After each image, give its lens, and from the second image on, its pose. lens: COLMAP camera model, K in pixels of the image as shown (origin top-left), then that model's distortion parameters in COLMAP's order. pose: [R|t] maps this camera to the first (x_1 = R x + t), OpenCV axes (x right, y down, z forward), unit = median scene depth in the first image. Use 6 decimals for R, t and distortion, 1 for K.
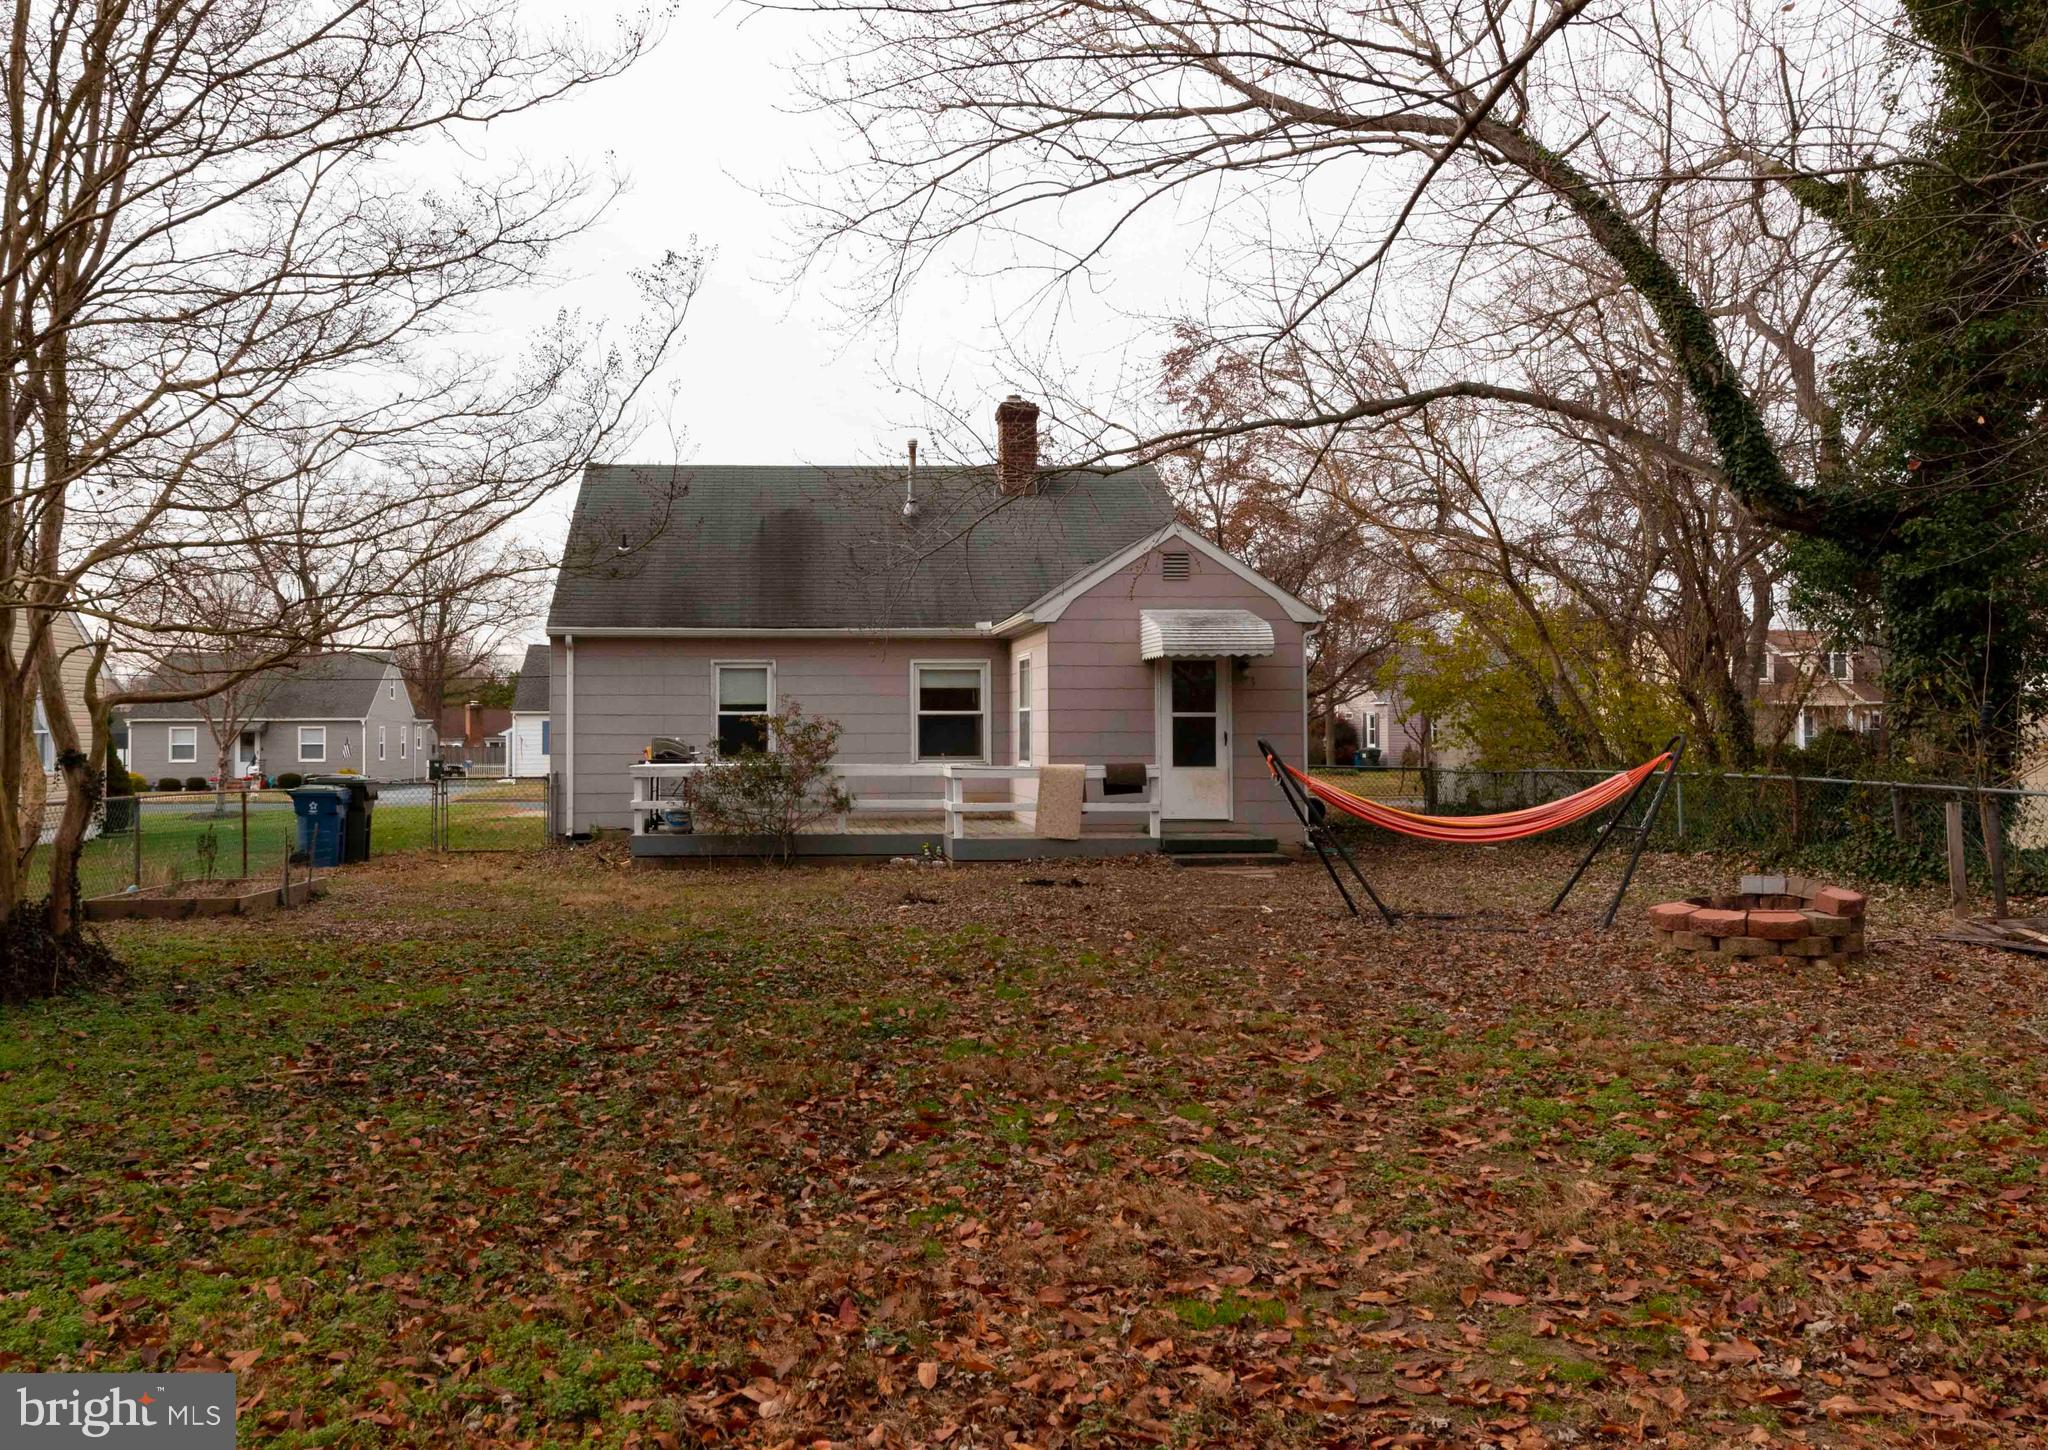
lens RADIAL K [[1355.5, 0, 1024.7], [0, 1355.5, 728.0], [0, 0, 1]] dist [0.006143, 0.001103]
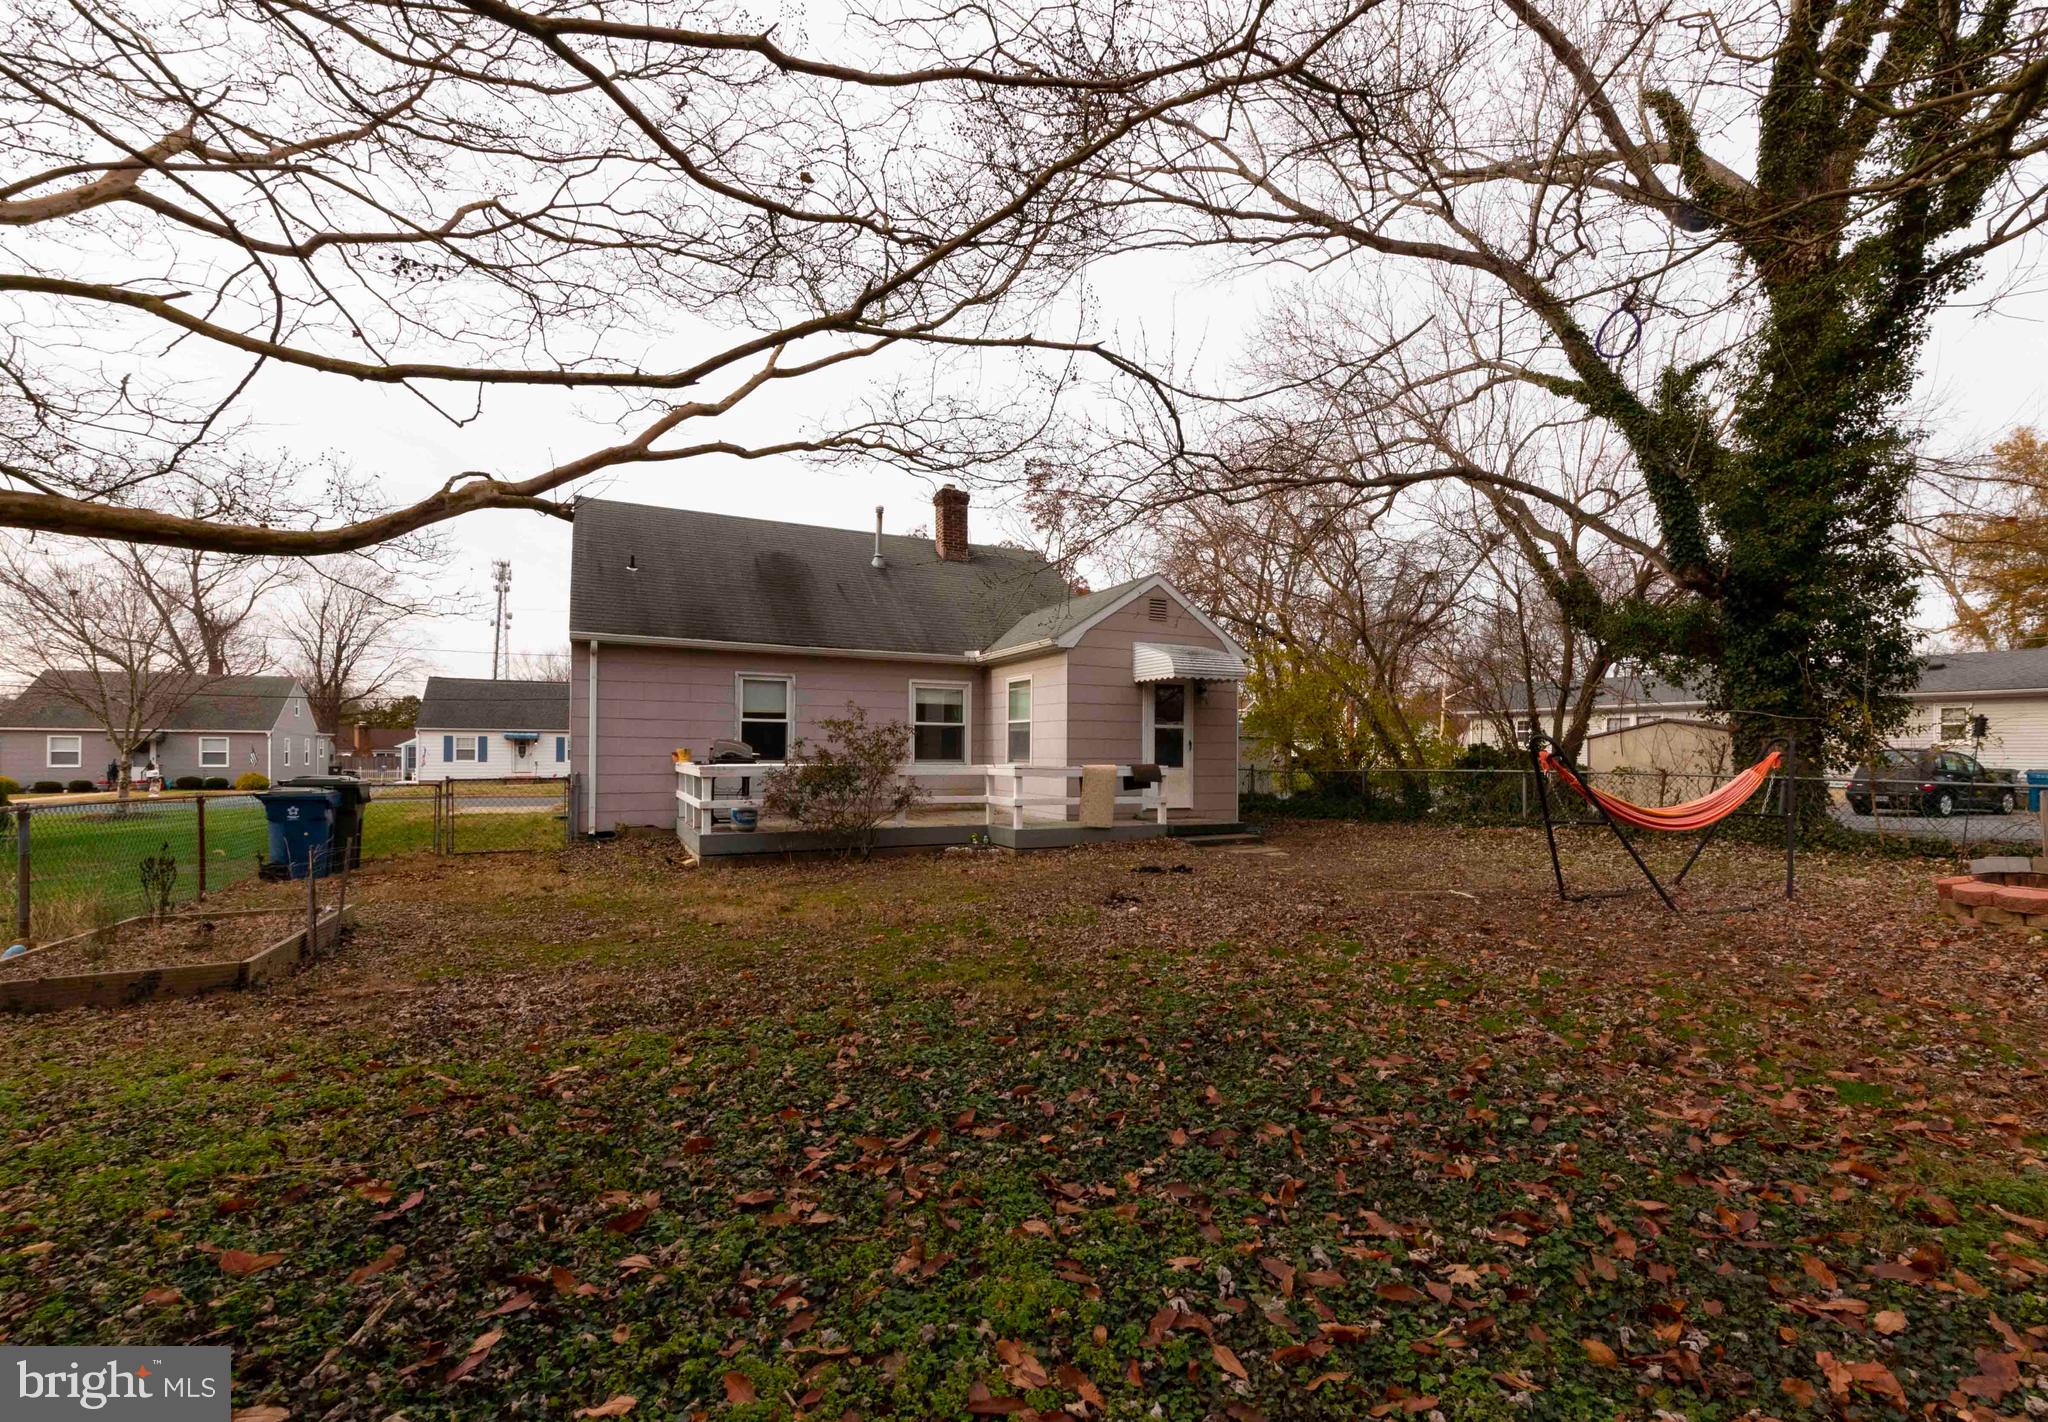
lens RADIAL K [[746.9, 0, 1011.4], [0, 746.9, 760.6], [0, 0, 1]] dist [-0.000993, -0.000024]
pose [[0.937776, 0.004405, 0.347212, -0.232699], [-0.008853, 0.999898, 0.011227, 0.013730], [-0.347127, -0.013602, 0.937720, 0.350005]]
